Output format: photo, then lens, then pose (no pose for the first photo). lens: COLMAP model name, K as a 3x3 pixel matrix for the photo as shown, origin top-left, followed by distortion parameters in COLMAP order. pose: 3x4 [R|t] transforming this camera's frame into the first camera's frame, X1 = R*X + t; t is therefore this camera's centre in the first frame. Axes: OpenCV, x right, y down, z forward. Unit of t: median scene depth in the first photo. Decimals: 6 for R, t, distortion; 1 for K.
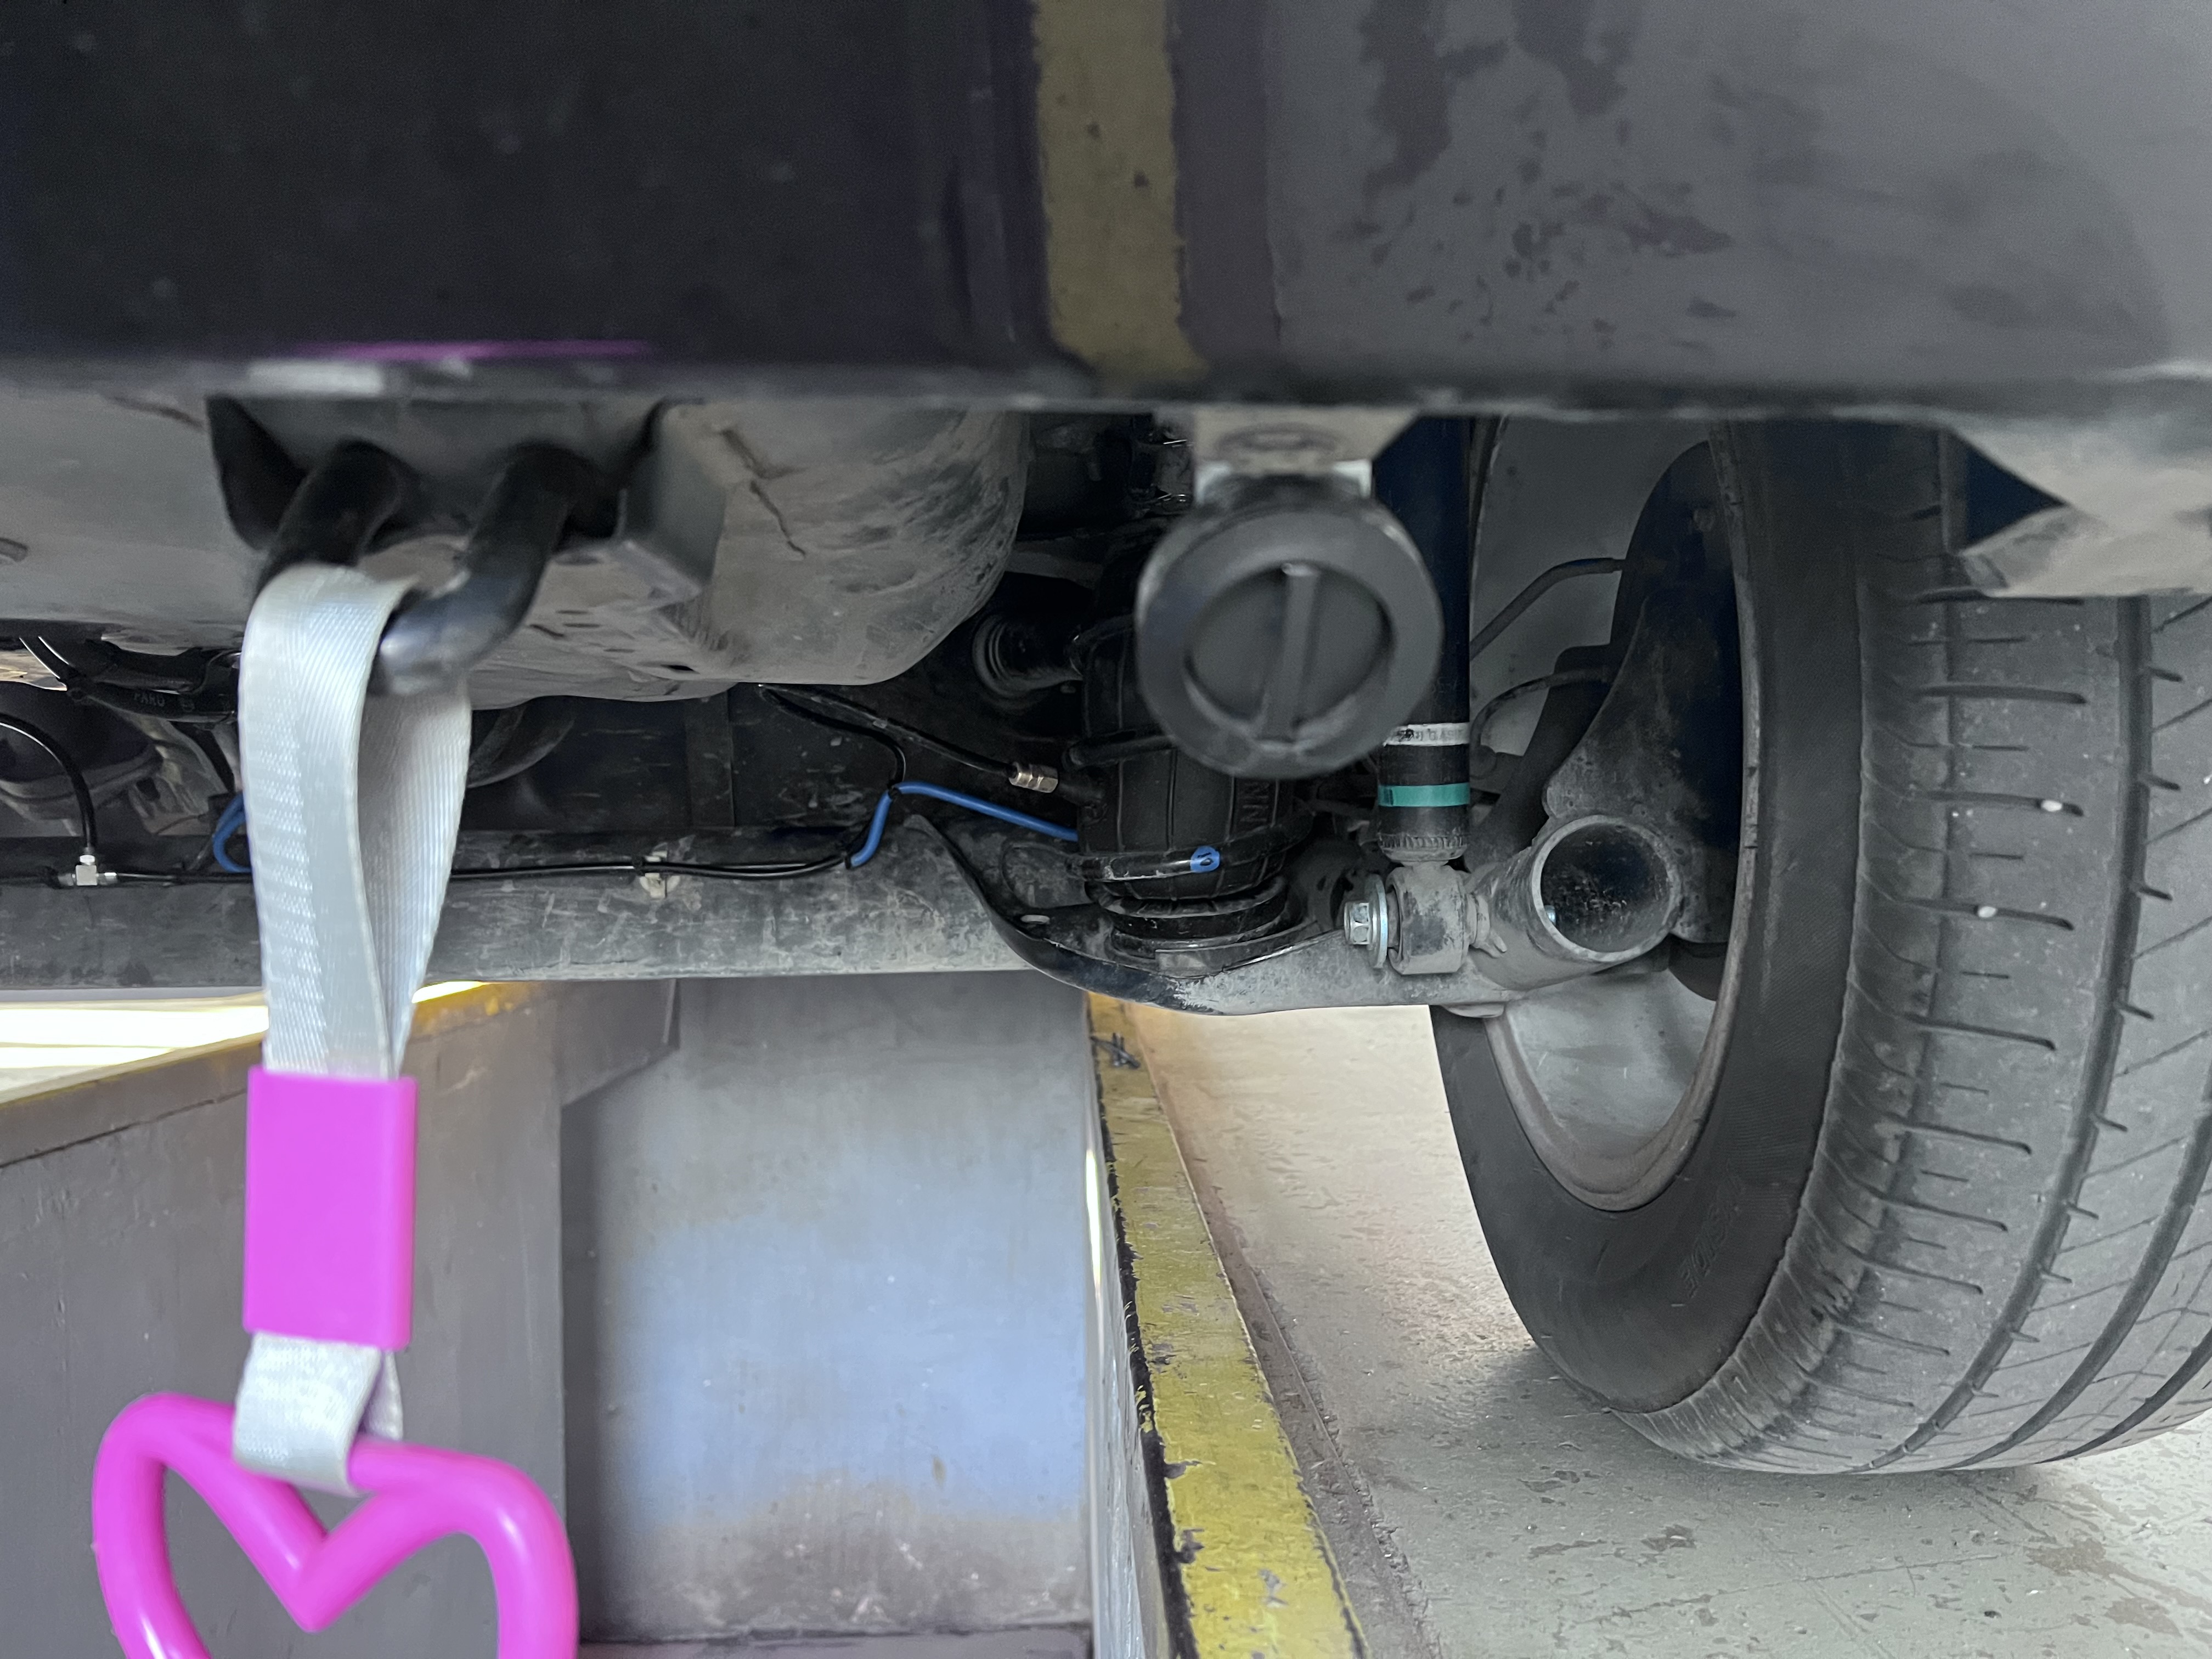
lens RADIAL K [[1639.6, 0, 1106.0], [0, 1639.6, 829.5], [0, 0, 1]] dist [0.040491, -0.002501]
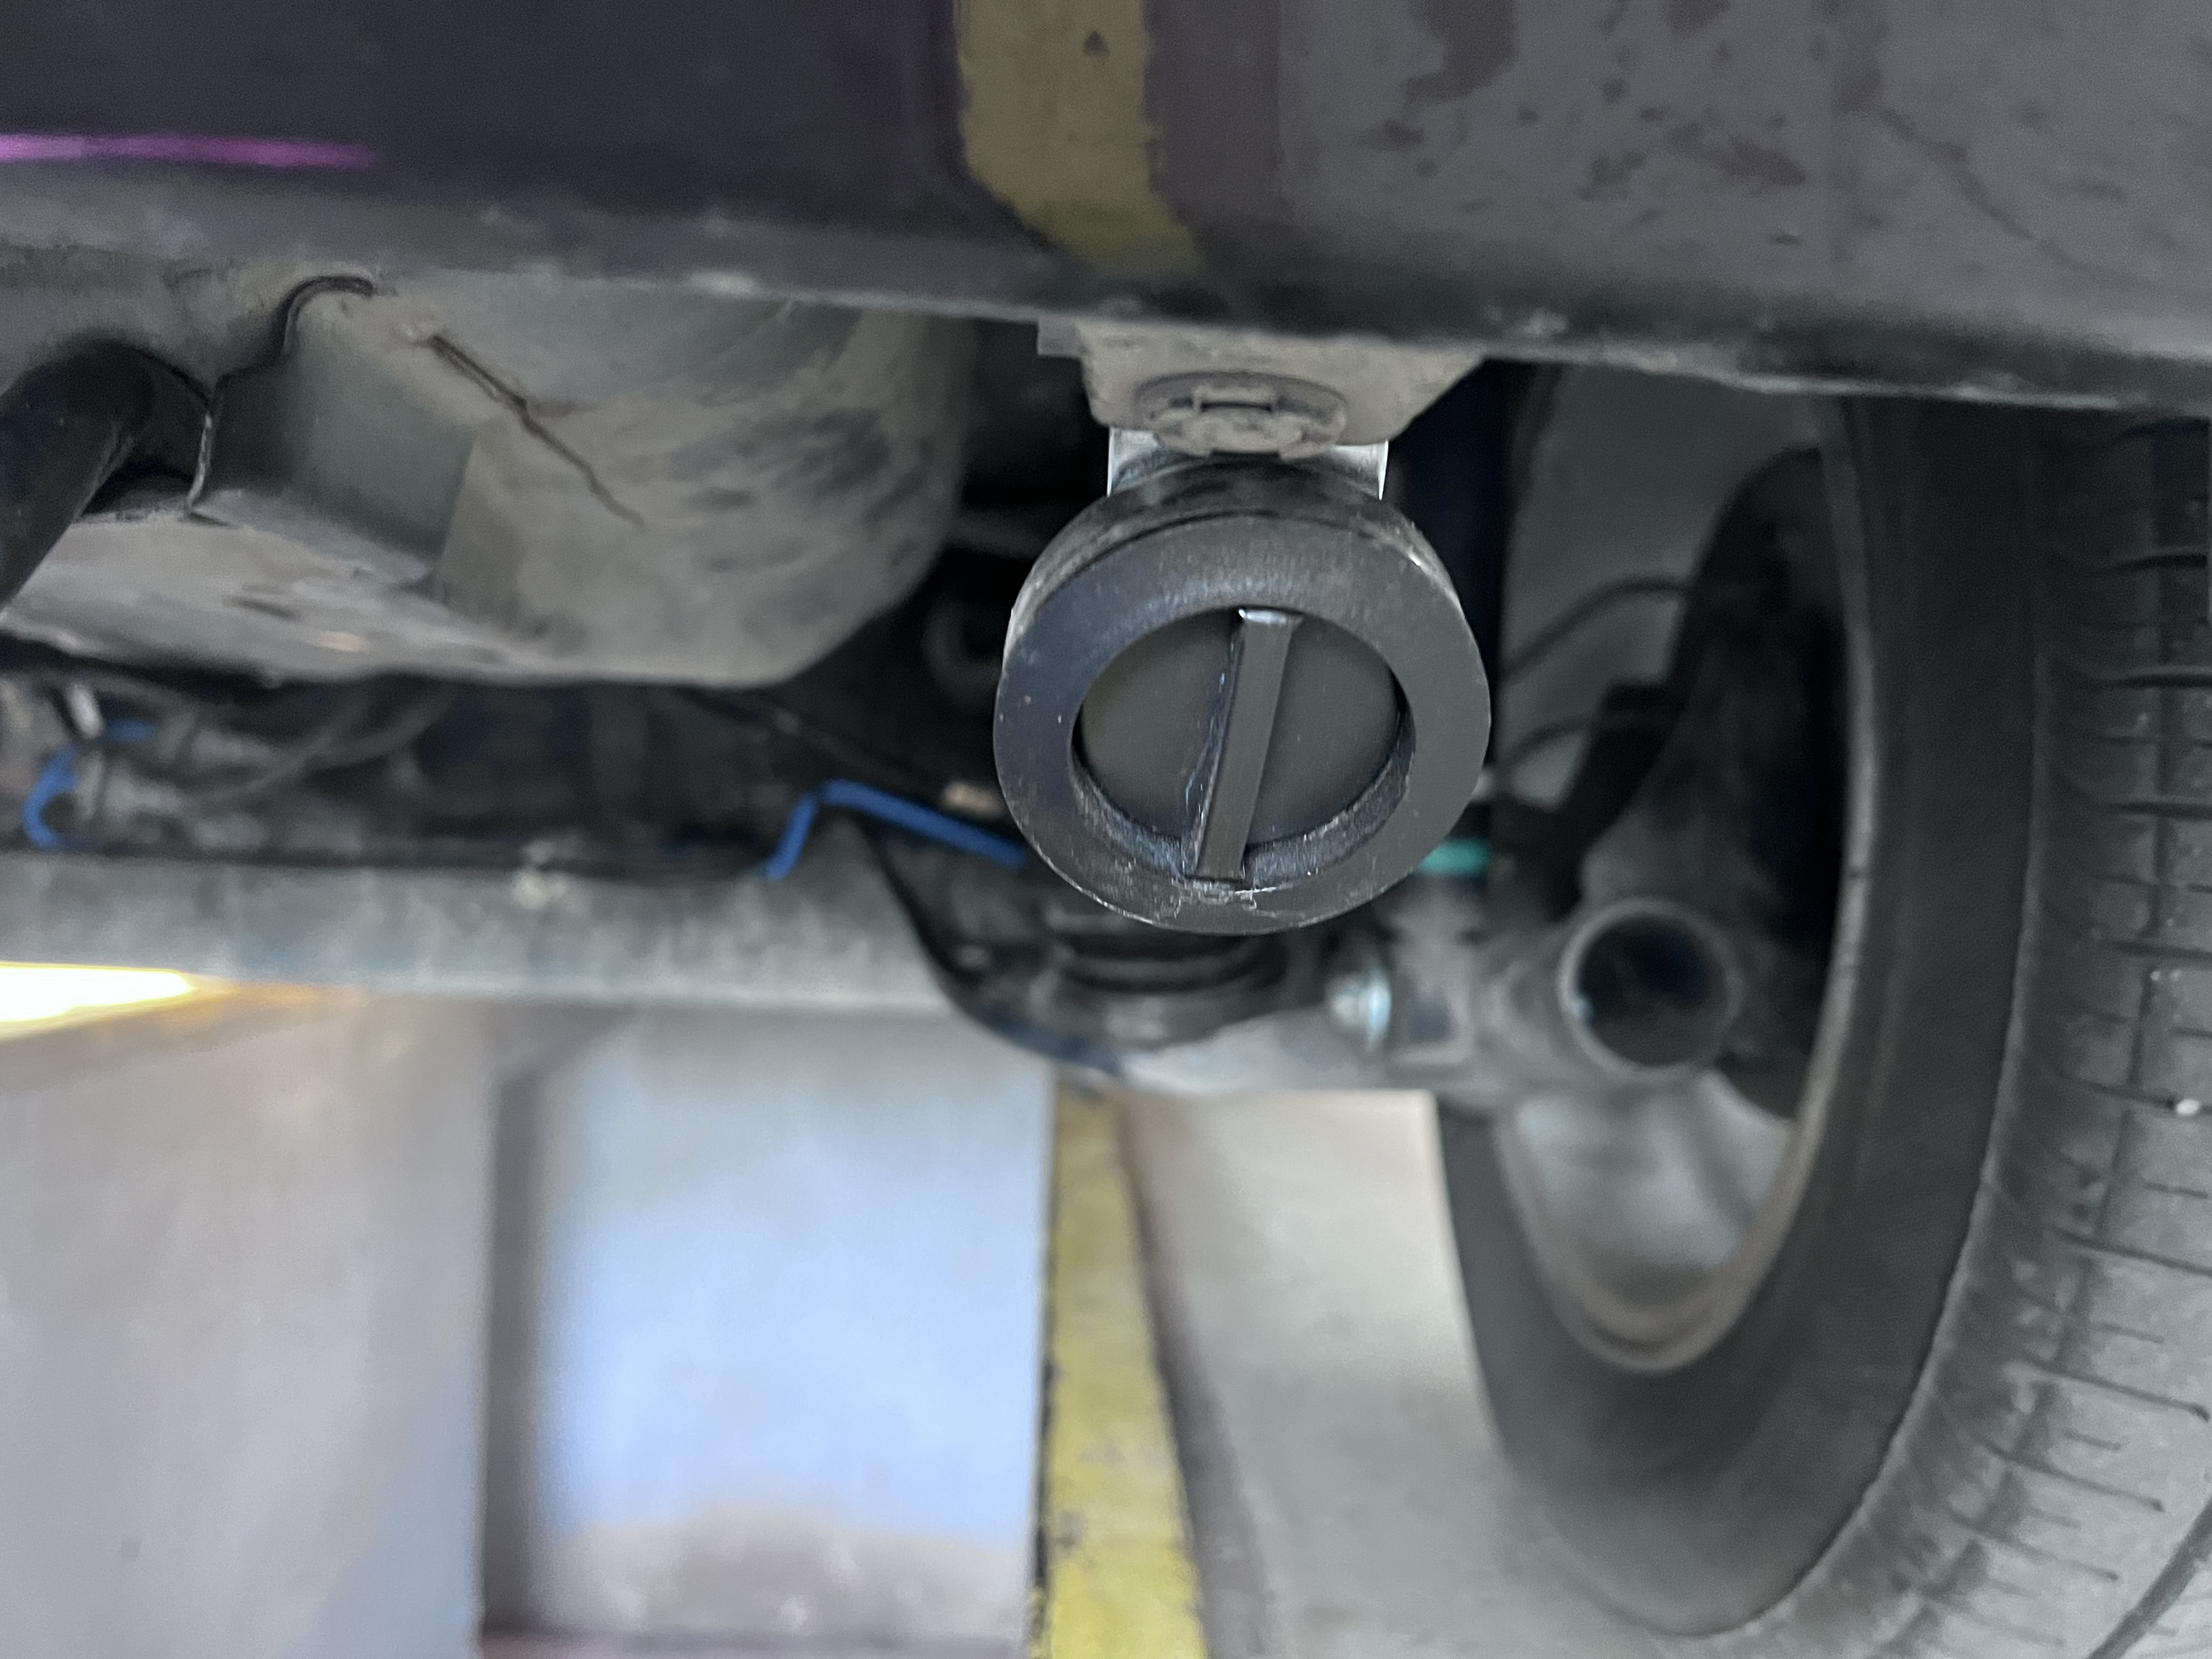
lens RADIAL K [[1743.8, 0, 1106.0], [0, 1743.8, 829.5], [0, 0, 1]] dist [0.006198, -0.009874]
pose [[0.998179, 0.059831, 0.007631, 0.034940], [-0.059879, 0.998187, 0.006168, -0.046530], [-0.007248, -0.006614, 0.999952, 0.210431]]
